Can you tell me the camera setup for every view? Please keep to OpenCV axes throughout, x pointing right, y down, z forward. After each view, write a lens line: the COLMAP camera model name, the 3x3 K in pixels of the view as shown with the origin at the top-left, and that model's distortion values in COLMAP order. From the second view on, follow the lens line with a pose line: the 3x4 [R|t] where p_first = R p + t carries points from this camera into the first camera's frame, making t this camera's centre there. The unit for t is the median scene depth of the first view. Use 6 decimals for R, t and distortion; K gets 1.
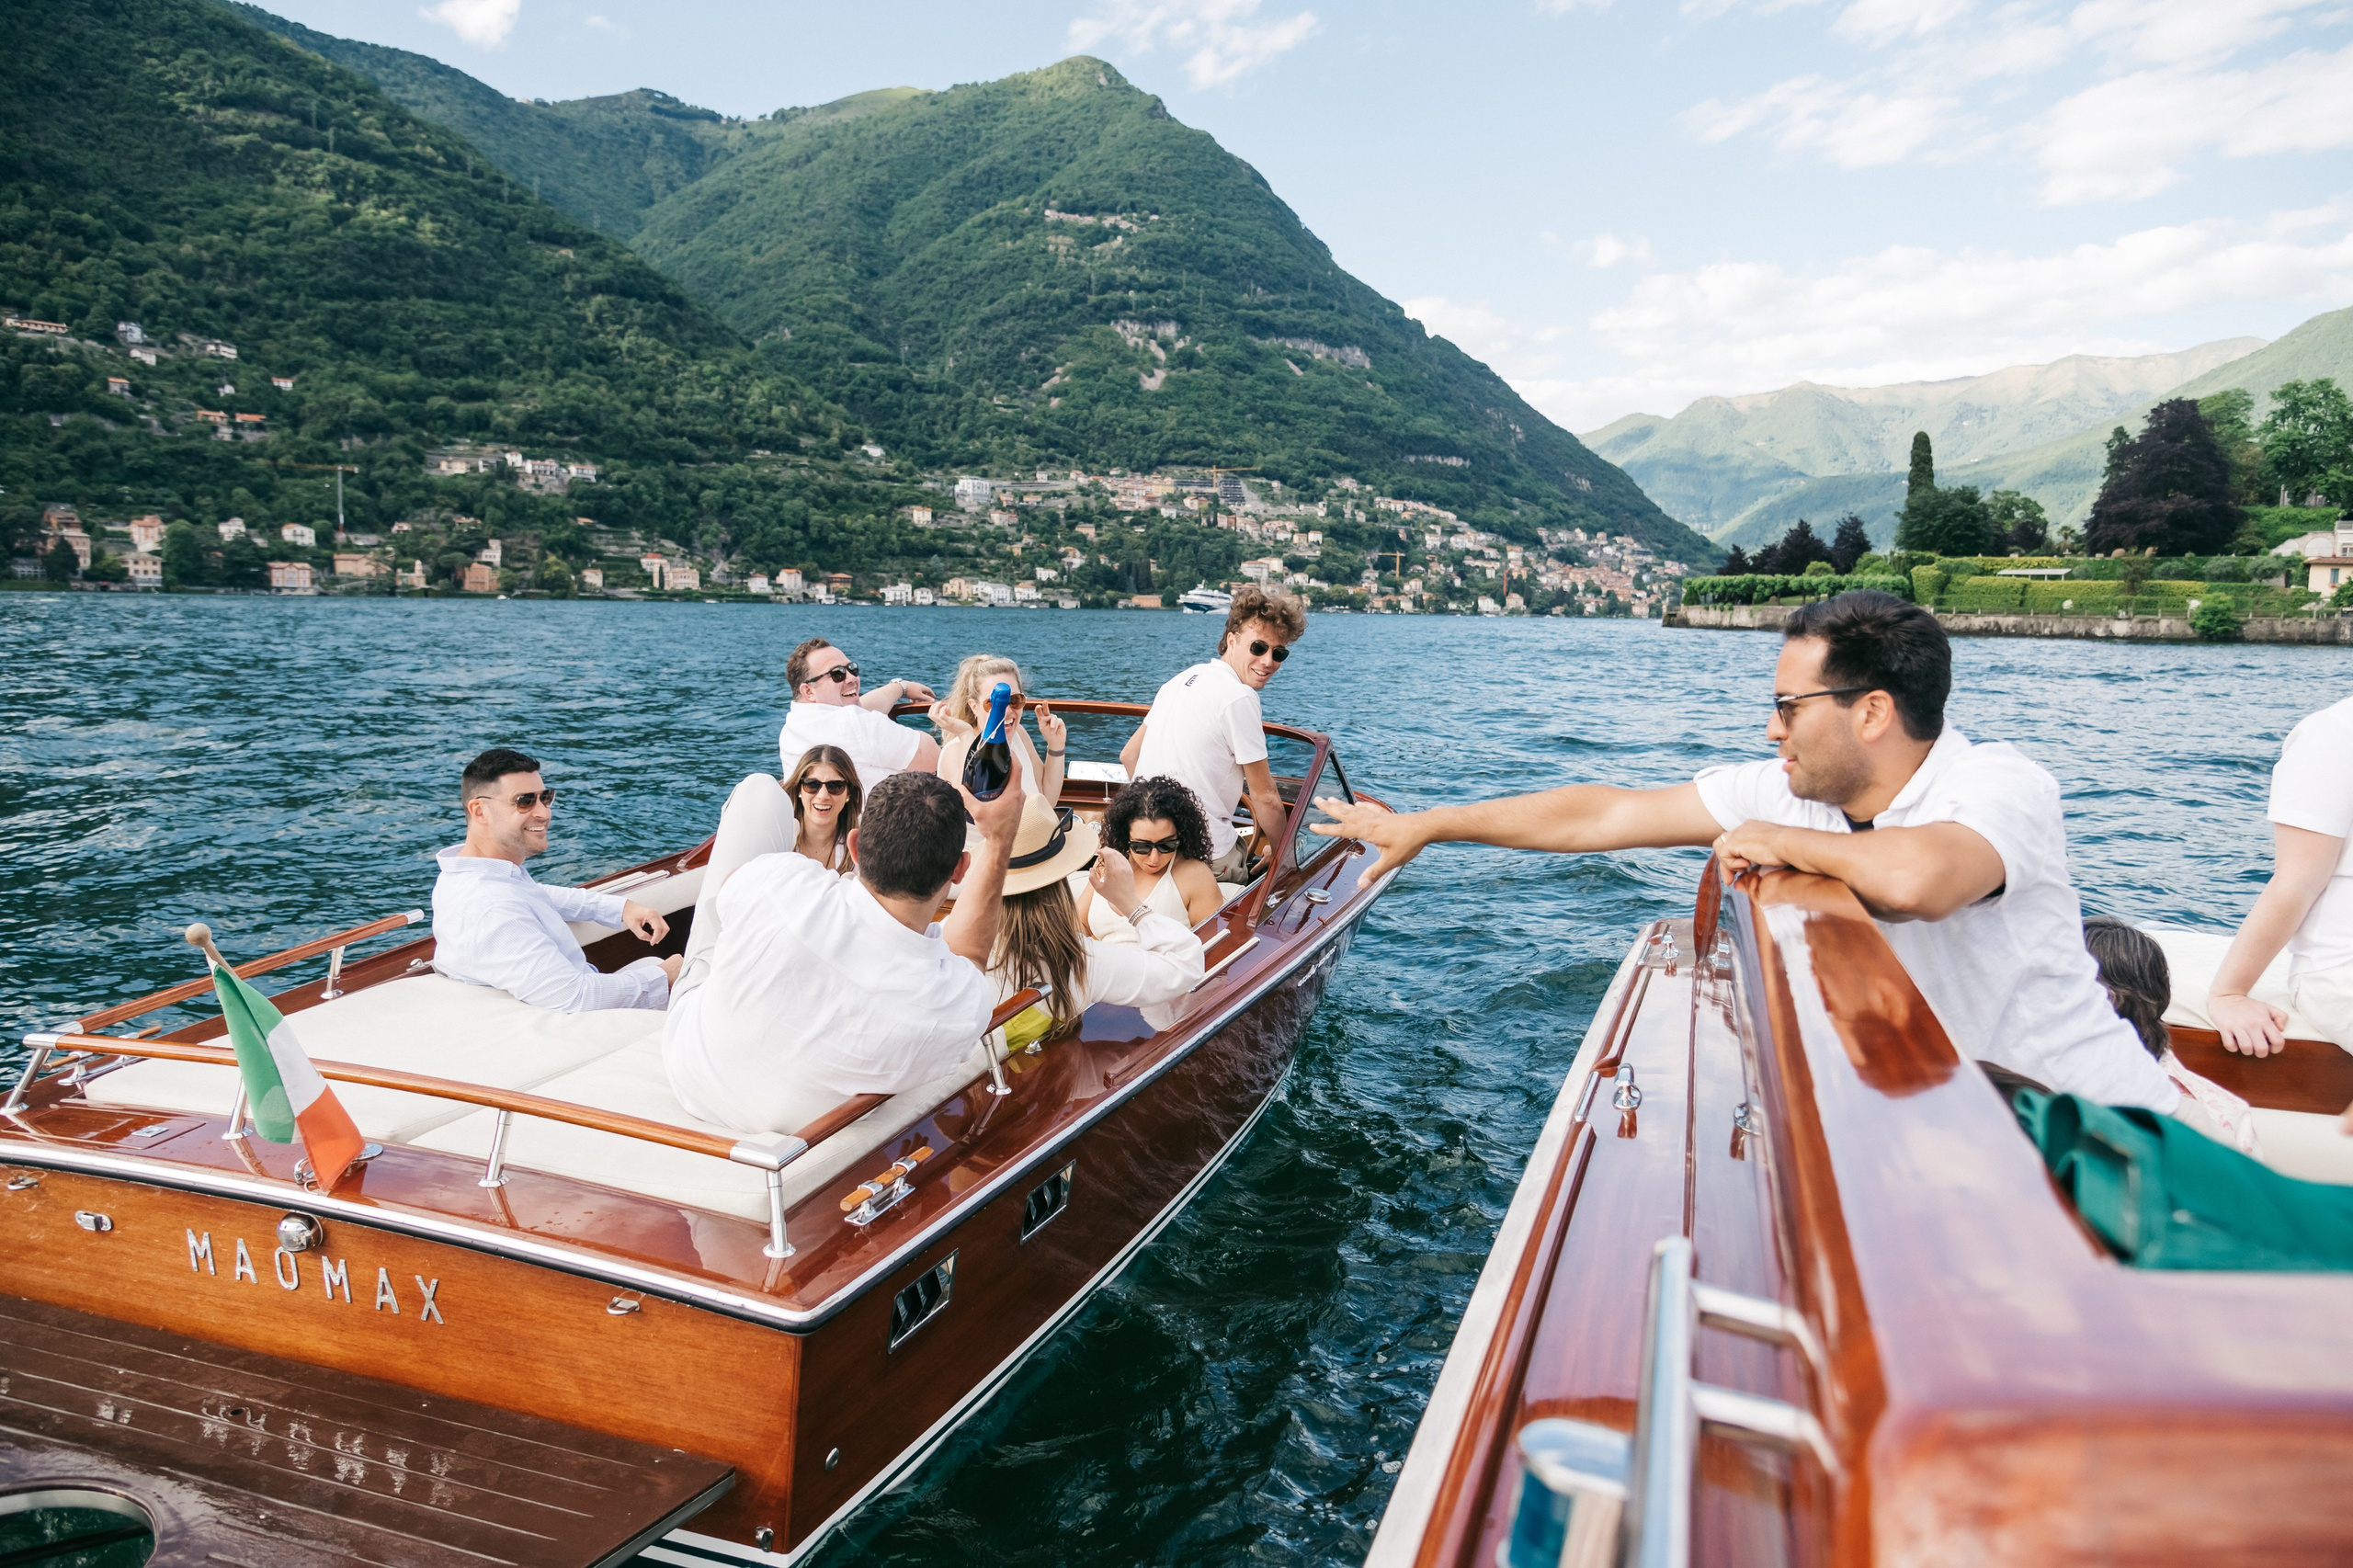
lens RADIAL K [[1606.9, 0, 1176.5], [0, 1606.9, 784.0], [0, 0, 1]] dist [-0.048383, -0.001309]
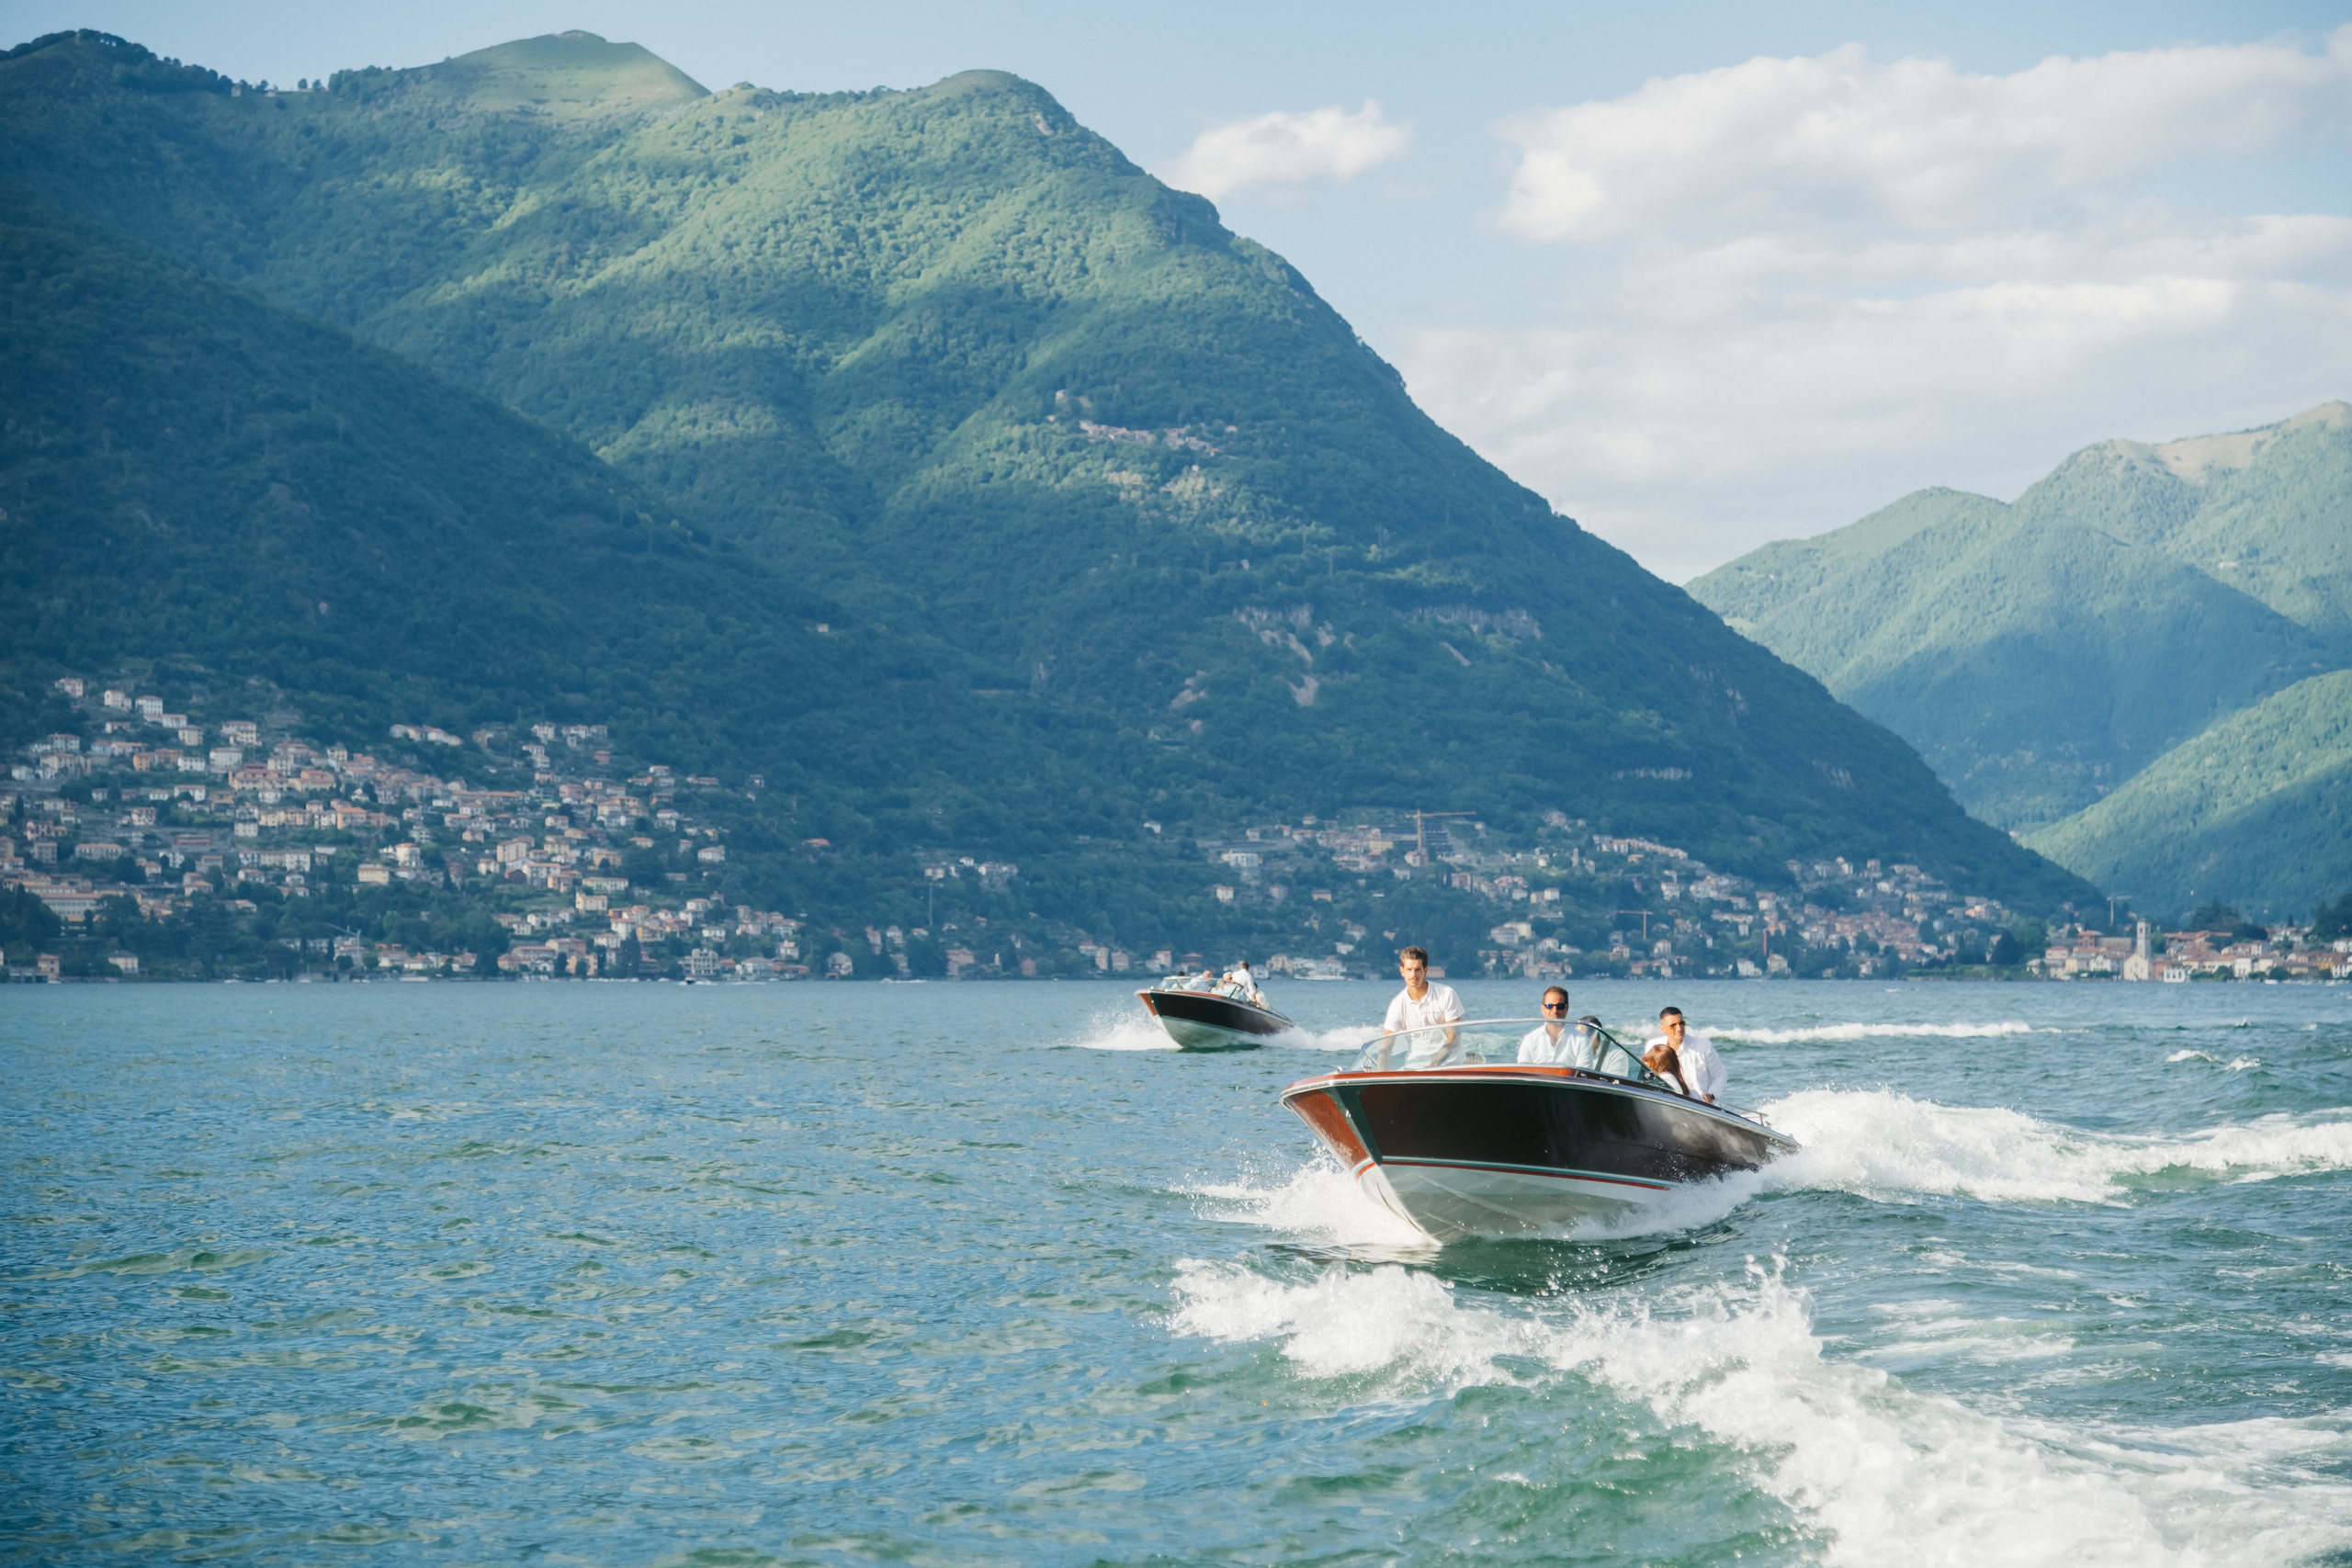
lens RADIAL K [[5555.1, 0, 1176.0], [0, 5555.1, 784.0], [0, 0, 1]] dist [0.078319, 0.150429]
pose [[0.990849, -0.016206, 0.134002, -0.440759], [0.035399, 0.989218, -0.142110, 0.176205], [-0.130254, 0.145553, 0.980739, -1.645700]]
